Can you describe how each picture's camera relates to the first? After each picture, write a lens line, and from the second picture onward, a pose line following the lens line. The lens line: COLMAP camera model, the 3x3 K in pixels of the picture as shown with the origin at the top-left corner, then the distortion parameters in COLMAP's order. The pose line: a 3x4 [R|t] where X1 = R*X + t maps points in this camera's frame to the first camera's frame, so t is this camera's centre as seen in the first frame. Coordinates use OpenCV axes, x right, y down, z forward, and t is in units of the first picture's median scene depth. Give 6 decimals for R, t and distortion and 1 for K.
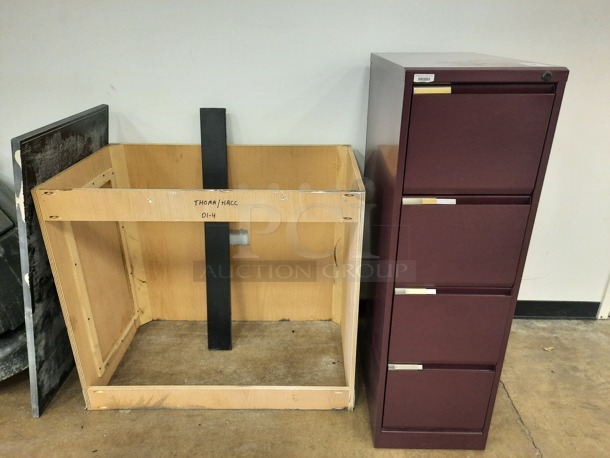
lens RADIAL K [[454.8, 0, 304.0], [0, 454.8, 225.0], [0, 0, 1]] dist [0.045454, -0.030834]
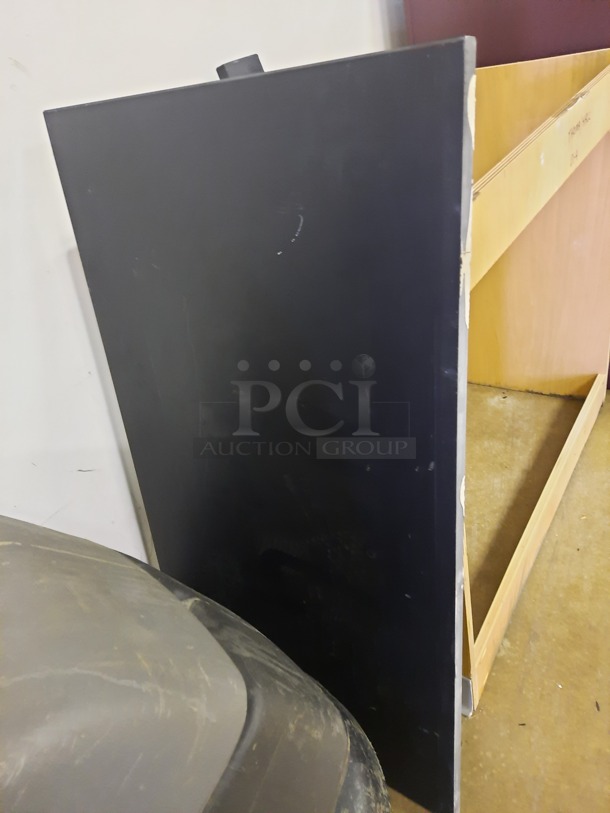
lens RADIAL K [[606.2, 0, 304.3], [0, 606.2, 406.6], [0, 0, 1]] dist [0.045454, -0.030834]
pose [[0.533723, -0.554848, 0.638188, -0.794229], [0.515452, 0.811716, 0.274638, -0.112857], [-0.670410, 0.182375, 0.719229, 0.612987]]
